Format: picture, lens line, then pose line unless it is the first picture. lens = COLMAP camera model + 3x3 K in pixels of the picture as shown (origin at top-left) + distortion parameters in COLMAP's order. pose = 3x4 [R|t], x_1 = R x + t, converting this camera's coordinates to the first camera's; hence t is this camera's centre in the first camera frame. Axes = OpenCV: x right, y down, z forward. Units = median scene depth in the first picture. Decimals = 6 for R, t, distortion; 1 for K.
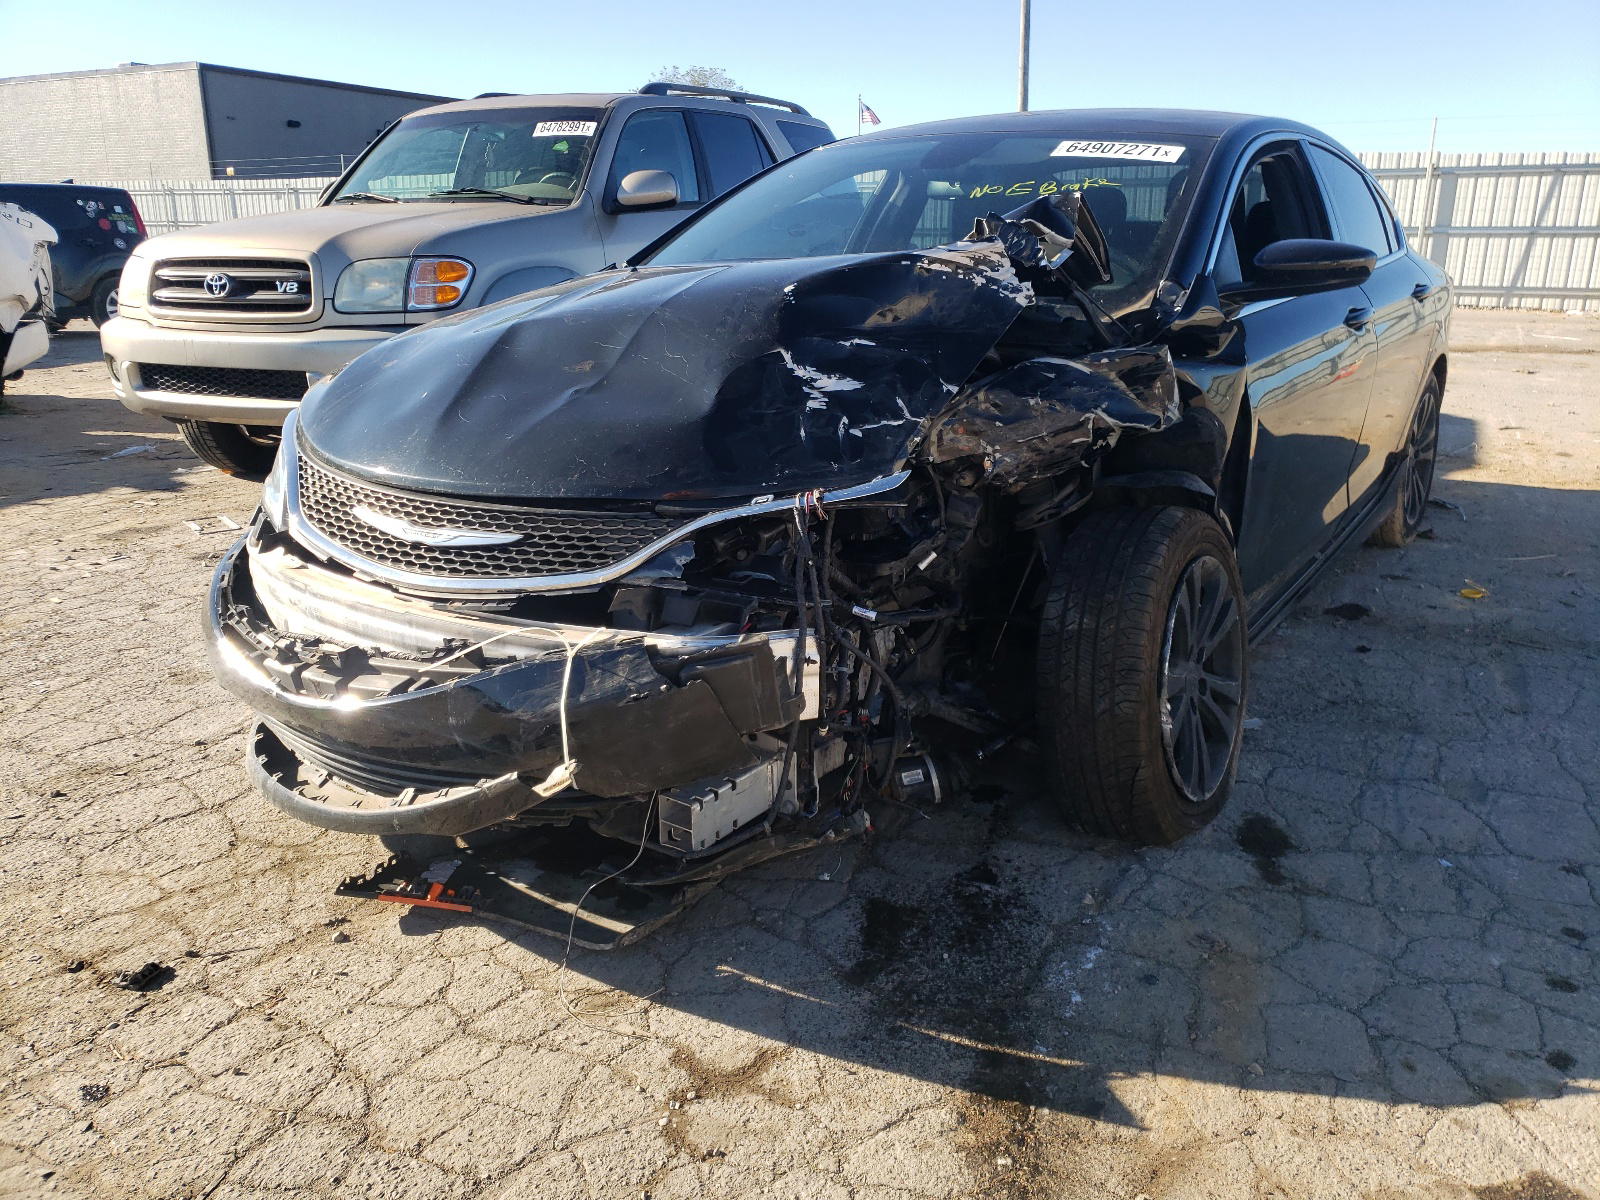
lens RADIAL K [[1195.5, 0, 800.0], [0, 1195.5, 600.0], [0, 0, 1]] dist [0.010283, 0.002028]
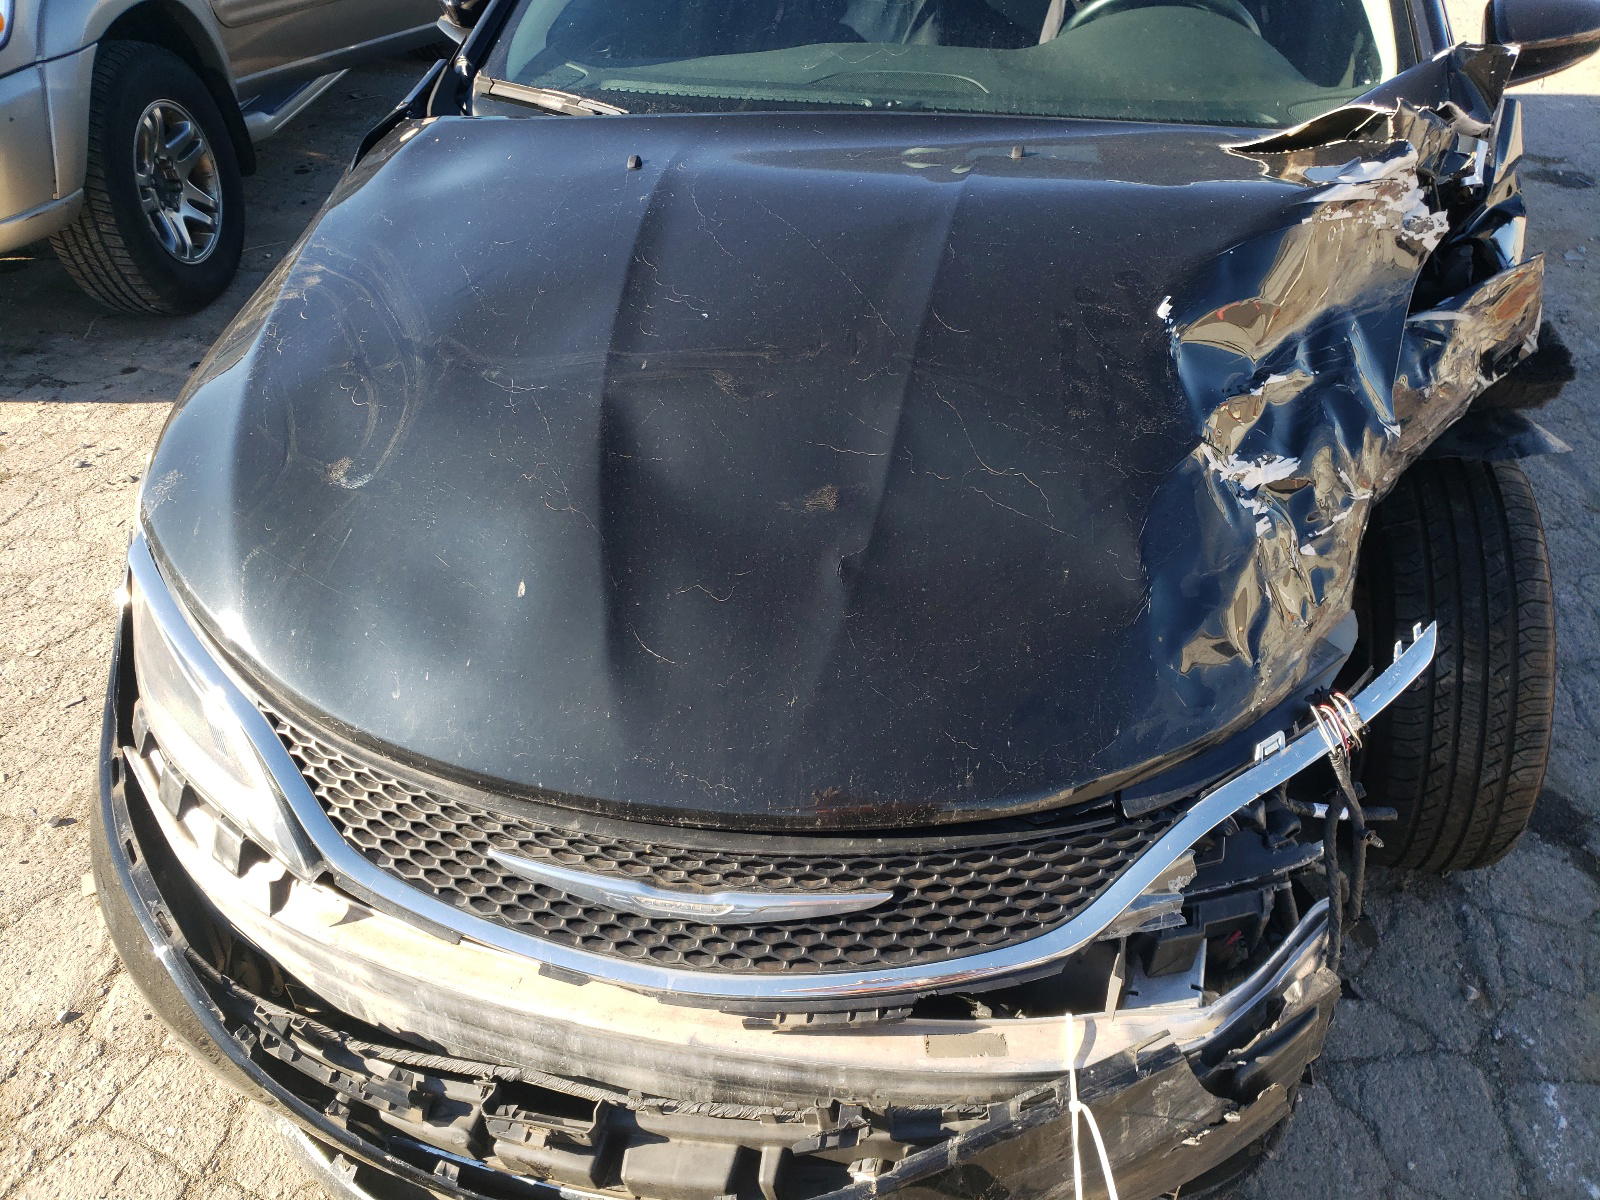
lens RADIAL K [[1195.5, 0, 800.0], [0, 1195.5, 600.0], [0, 0, 1]] dist [0.010283, 0.002028]
pose [[0.932836, -0.228094, 0.278908, -0.358304], [0.117930, 0.924750, 0.361841, -0.352993], [-0.340454, -0.304647, 0.889540, 0.497638]]
